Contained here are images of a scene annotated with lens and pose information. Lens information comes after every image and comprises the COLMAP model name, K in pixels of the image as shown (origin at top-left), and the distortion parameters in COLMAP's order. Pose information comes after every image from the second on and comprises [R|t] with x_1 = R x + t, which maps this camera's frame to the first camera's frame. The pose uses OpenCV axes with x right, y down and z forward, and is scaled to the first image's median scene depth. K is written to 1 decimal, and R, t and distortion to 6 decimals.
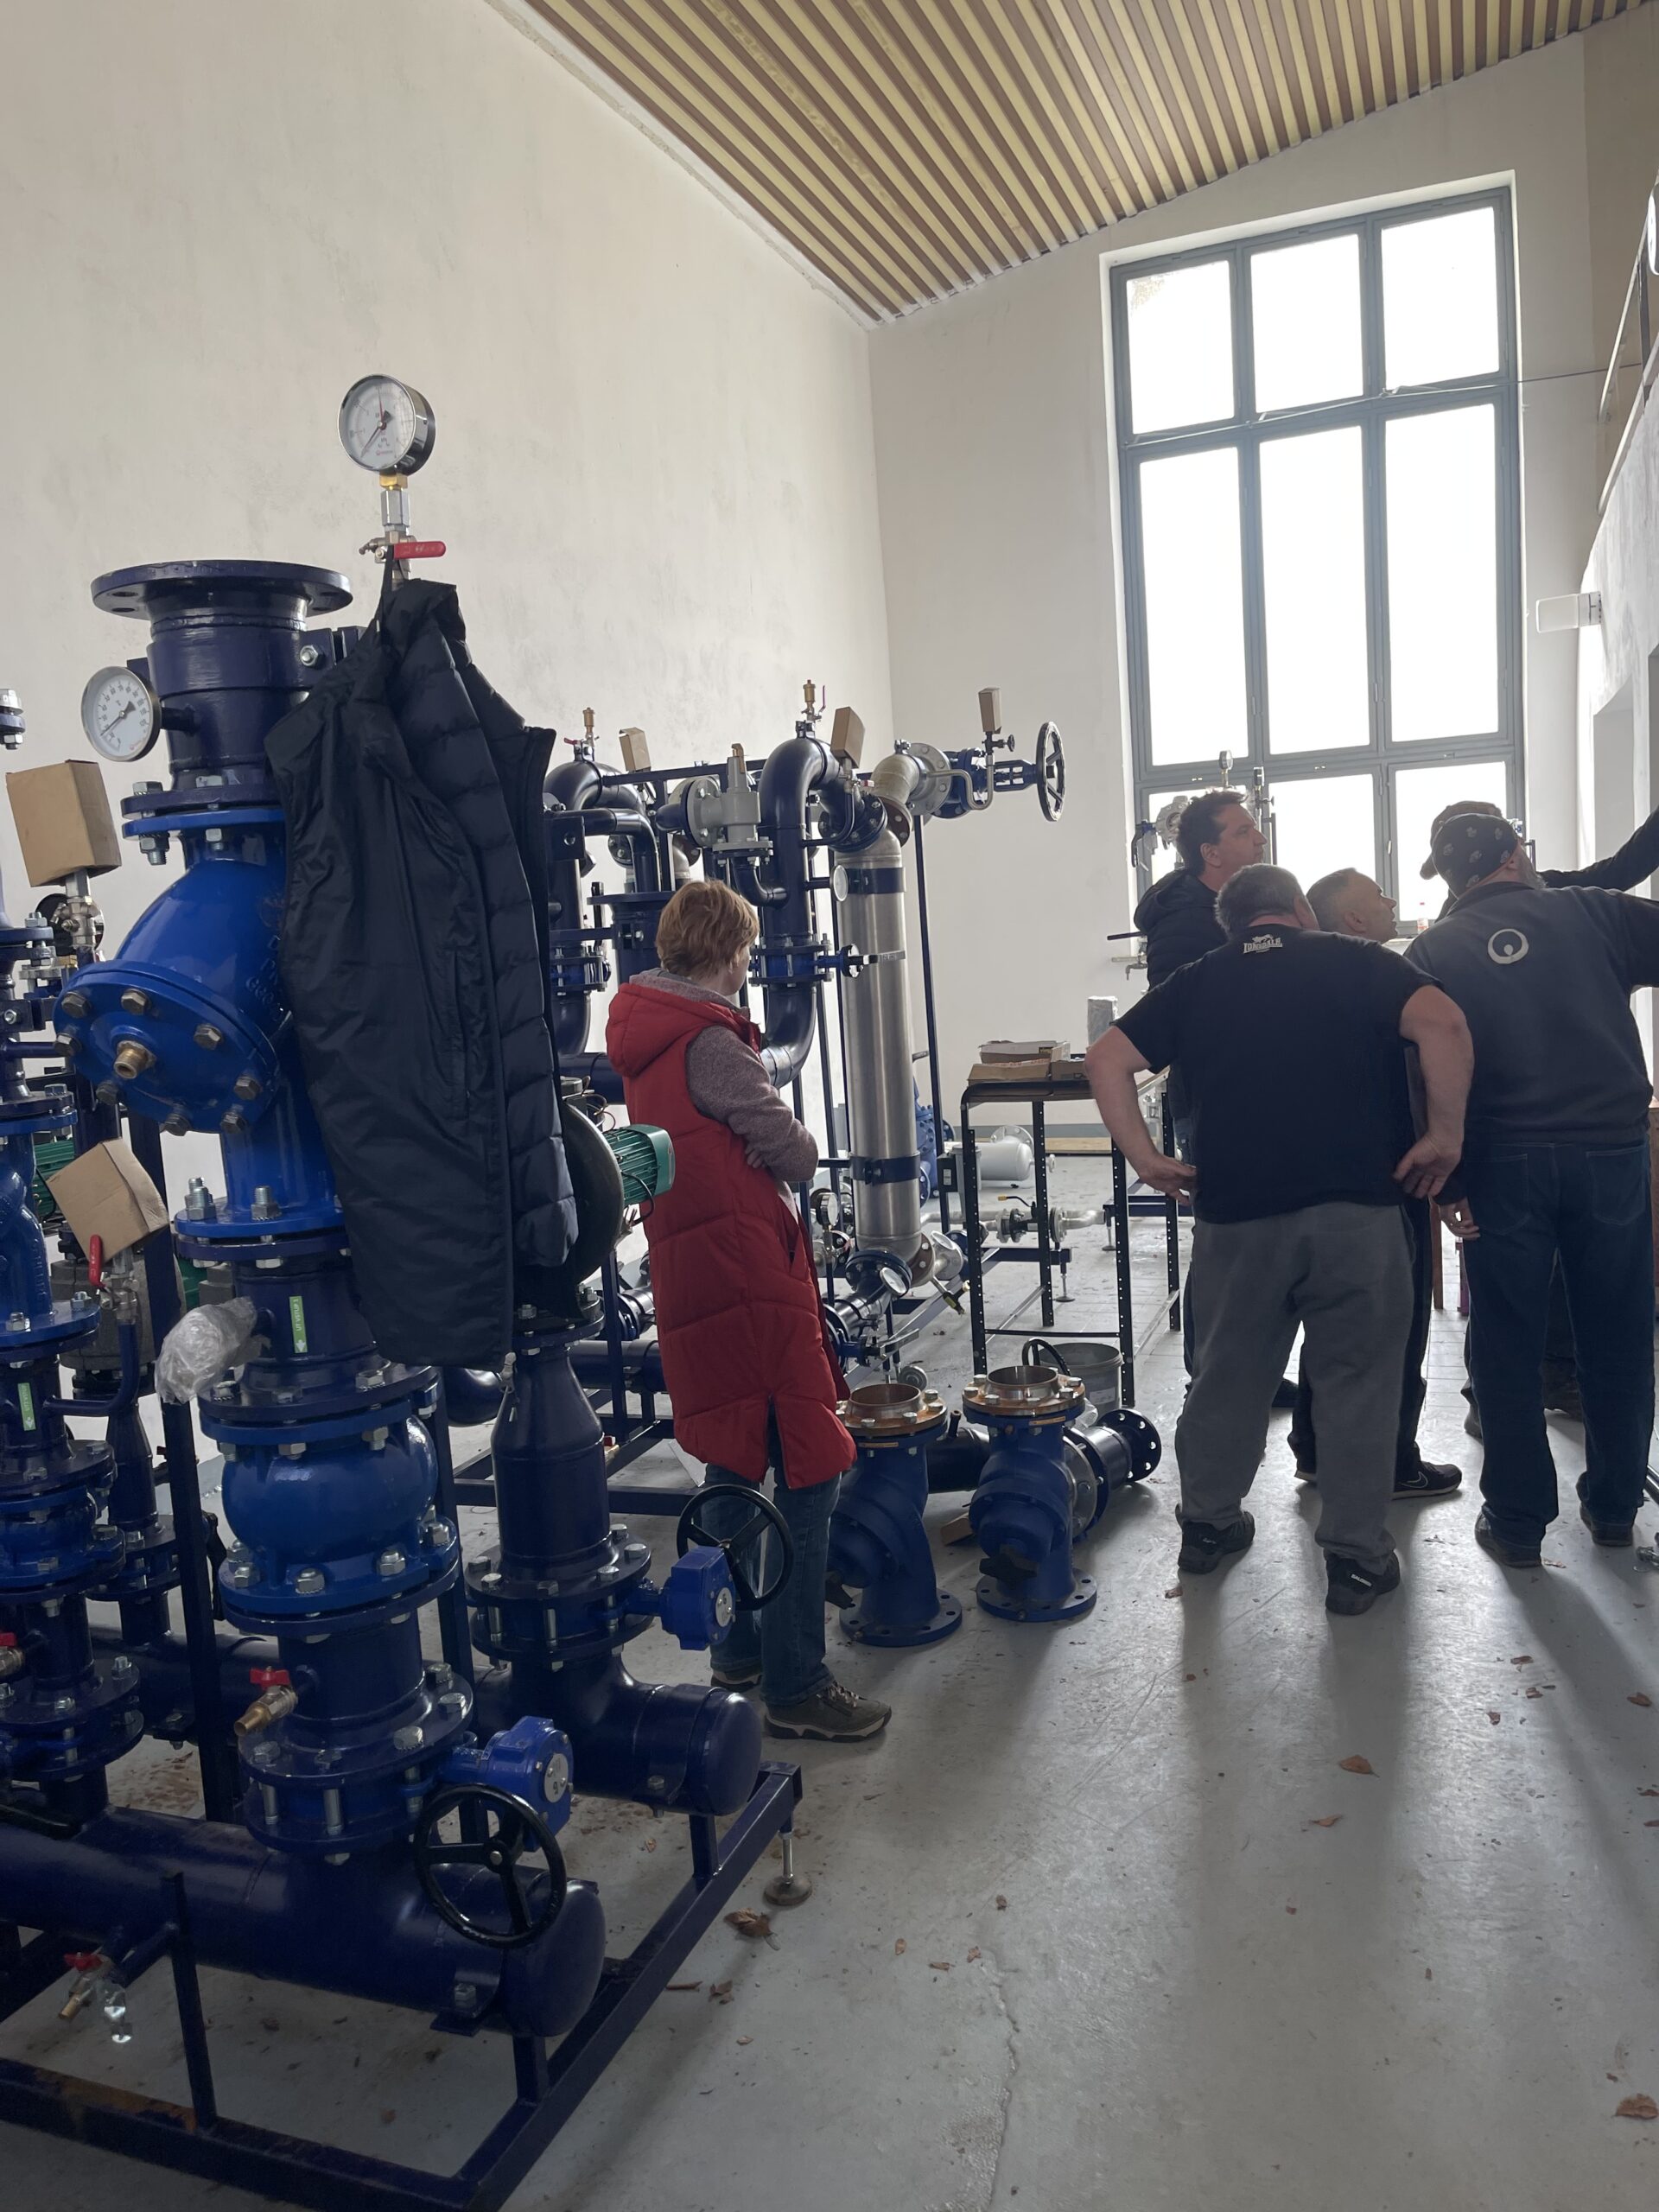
lens RADIAL K [[1641.6, 0, 829.5], [0, 1641.6, 1106.0], [0, 0, 1]] dist [0.055589, -0.081025]
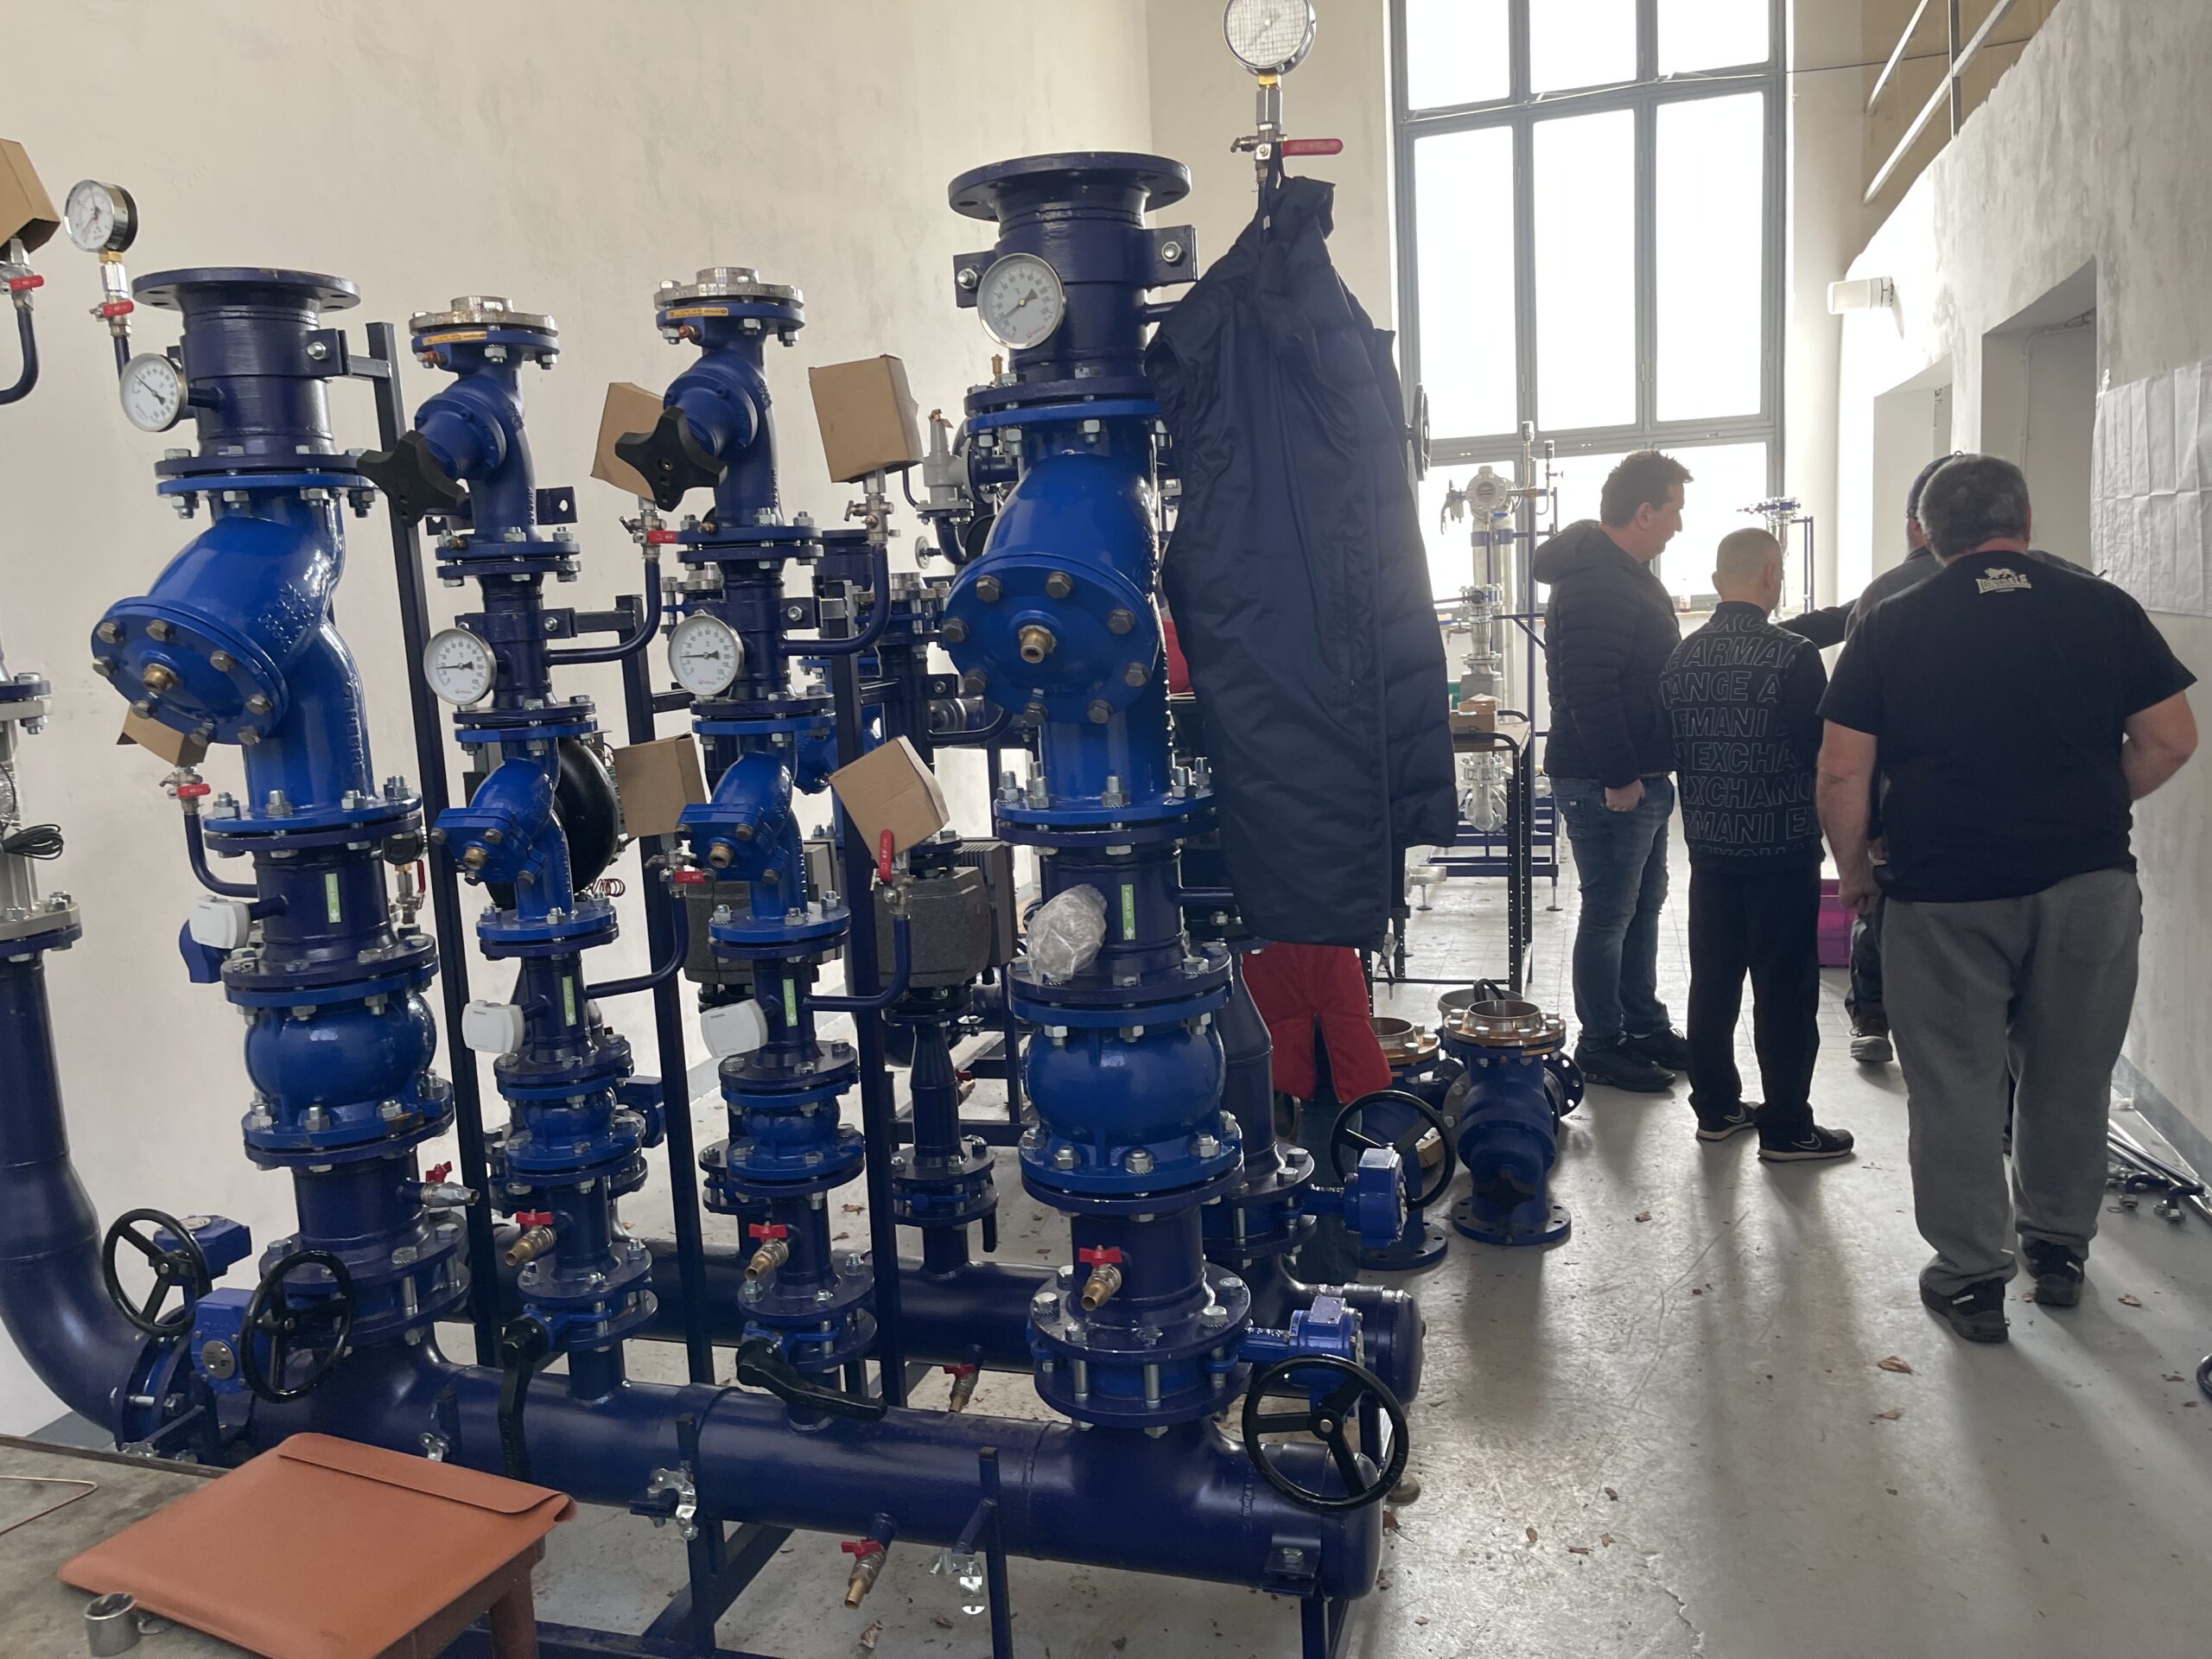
lens RADIAL K [[1641.6, 0, 1101.1], [0, 1641.6, 815.8], [0, 0, 1]] dist [0.055589, -0.081025]
pose [[0.997429, 0.006226, 0.071395, -0.371452], [-0.007413, 0.999839, 0.016371, 0.050181], [-0.071281, -0.016858, 0.997314, -0.012962]]
